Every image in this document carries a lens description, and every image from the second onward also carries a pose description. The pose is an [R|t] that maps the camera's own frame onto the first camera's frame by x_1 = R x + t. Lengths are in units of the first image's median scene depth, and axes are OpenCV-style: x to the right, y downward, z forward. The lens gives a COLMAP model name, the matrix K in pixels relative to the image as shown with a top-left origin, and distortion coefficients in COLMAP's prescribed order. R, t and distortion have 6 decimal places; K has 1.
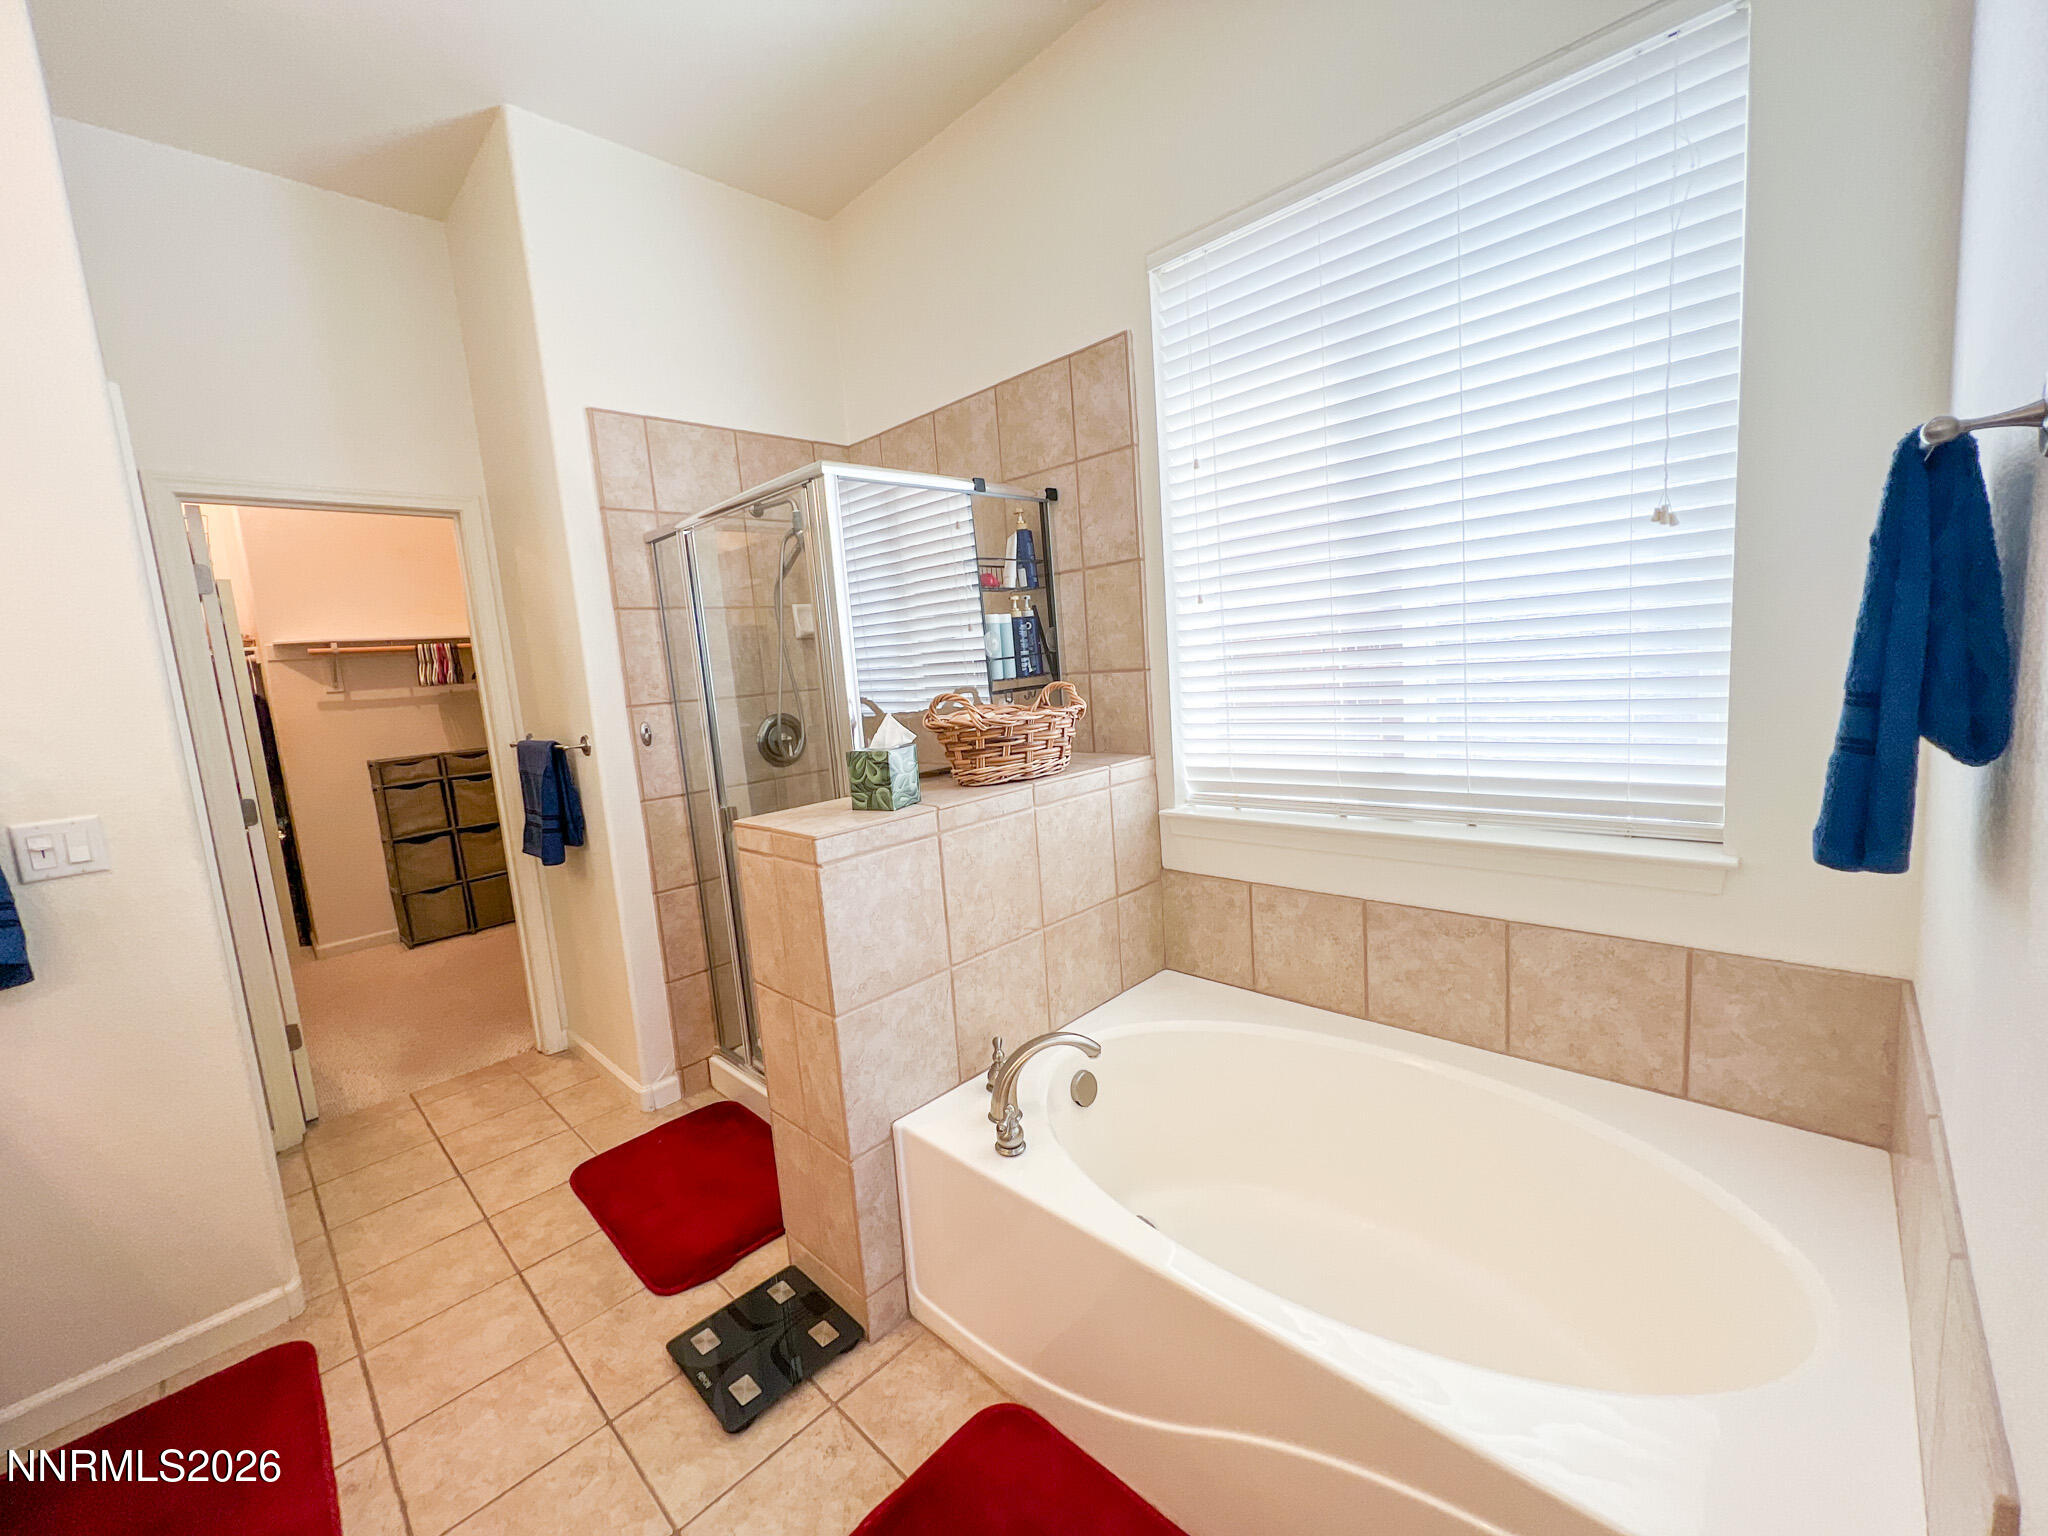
lens RADIAL K [[817.4, 0, 1021.6], [0, 817.4, 766.5], [0, 0, 1]] dist [-0.000974, 0.000309]
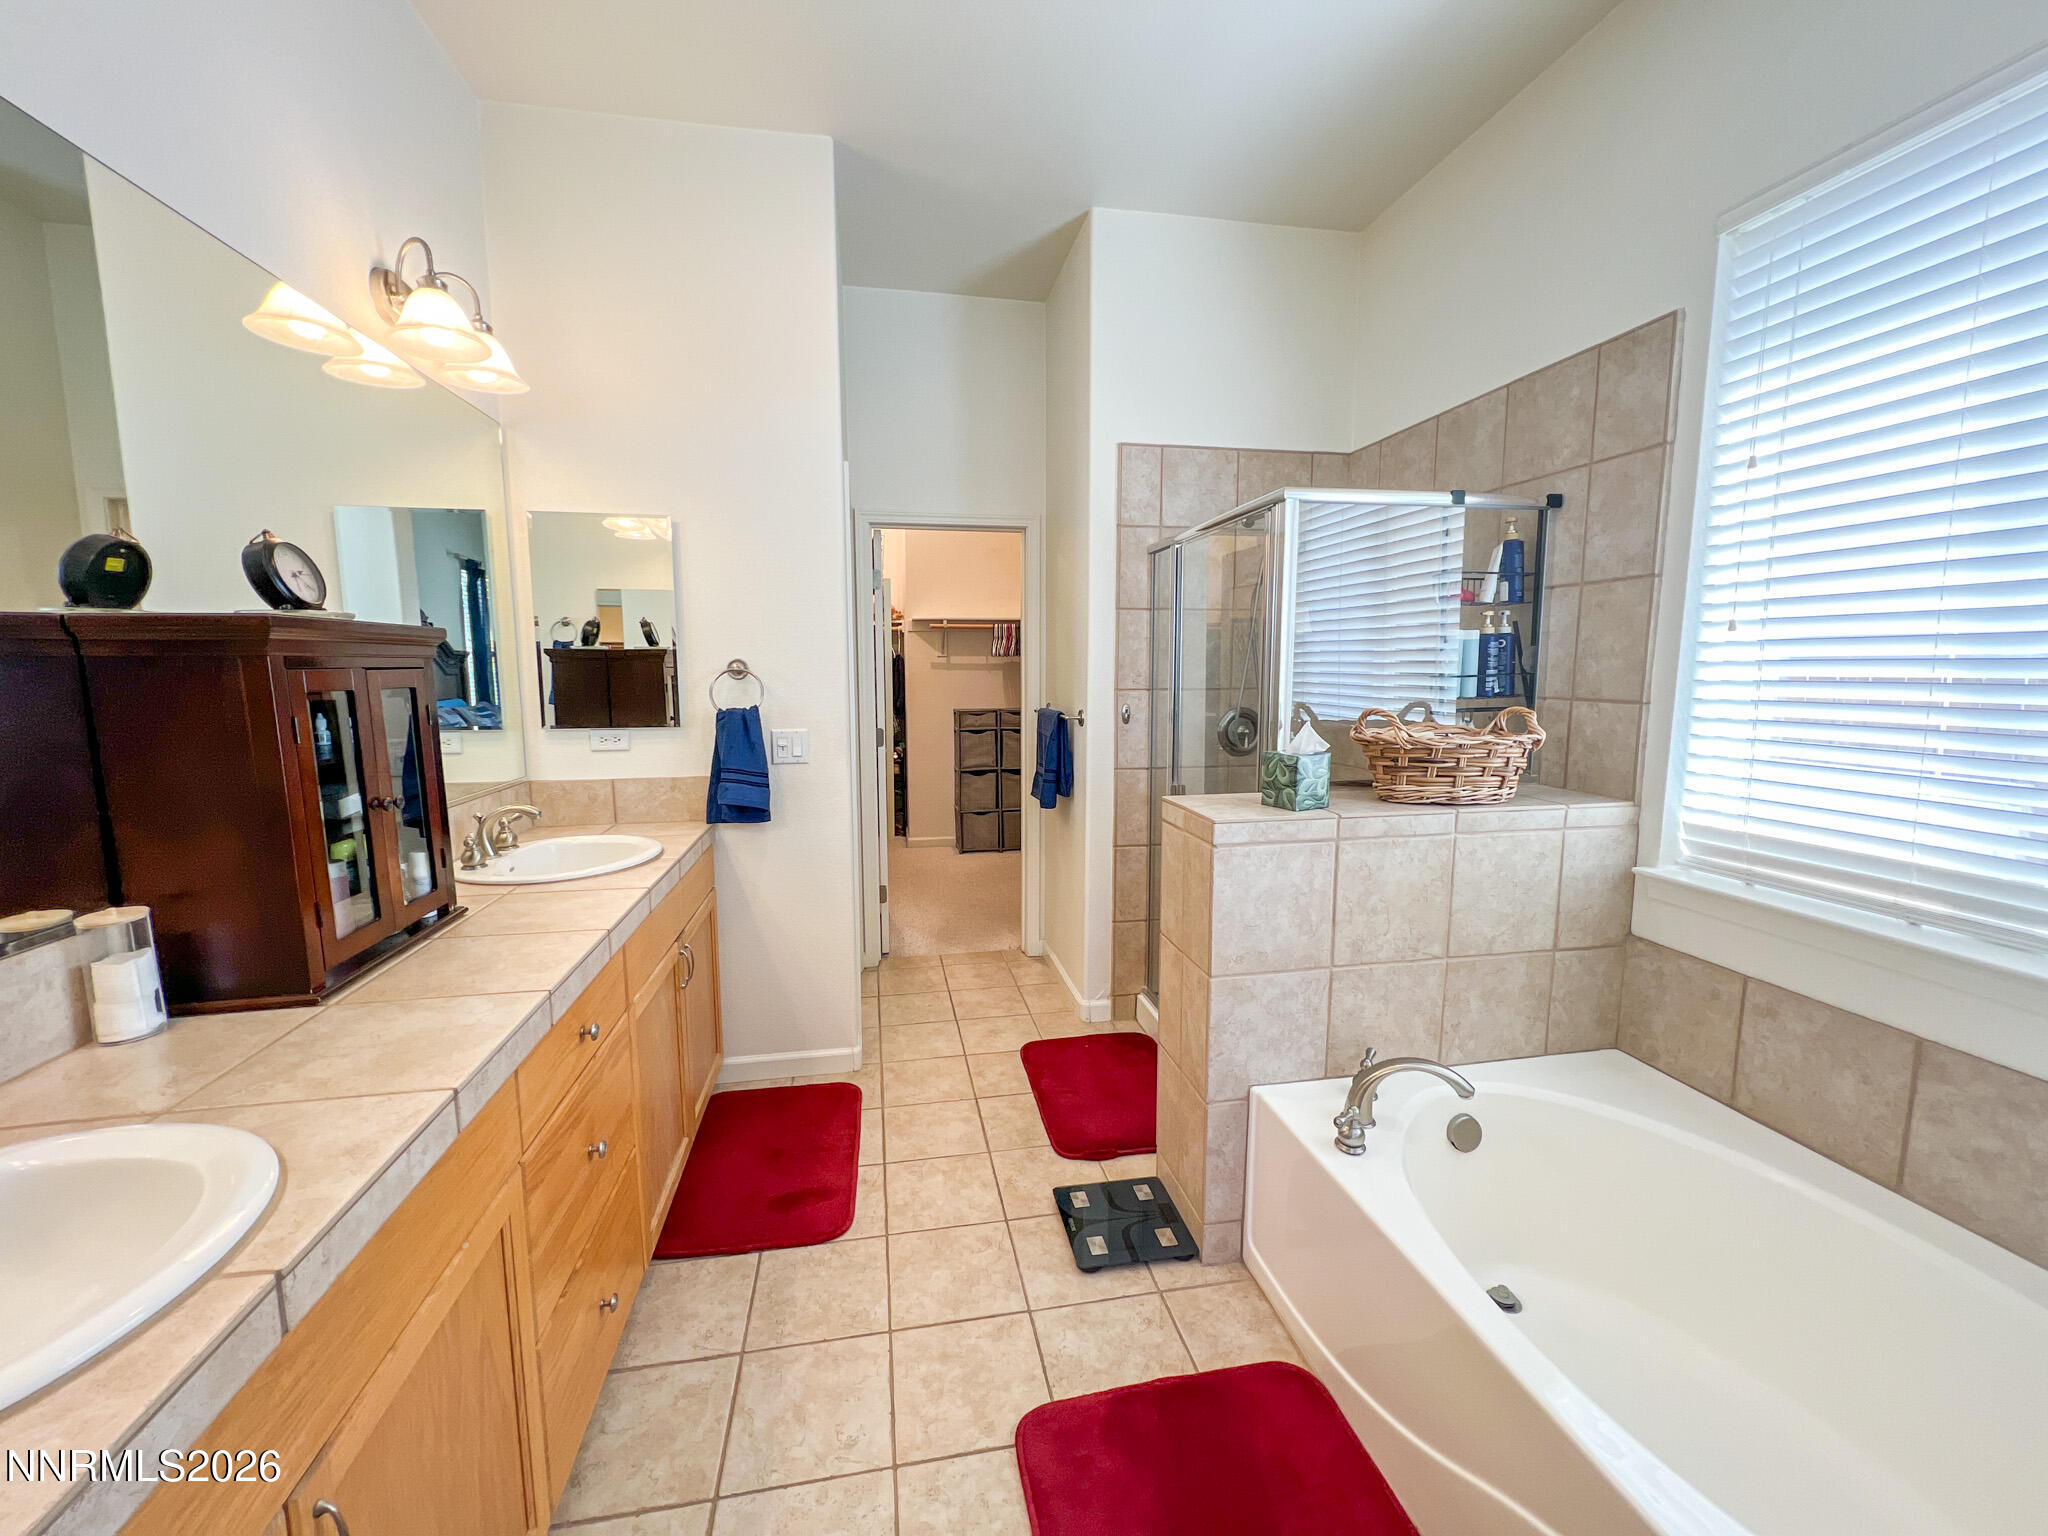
lens RADIAL K [[817.4, 0, 1021.6], [0, 817.4, 766.5], [0, 0, 1]] dist [-0.000974, 0.000309]
pose [[0.815174, 0.143950, -0.561044, 0.112078], [-0.134055, 0.989214, 0.059032, -0.015396], [0.563490, 0.027089, 0.825679, -0.082233]]
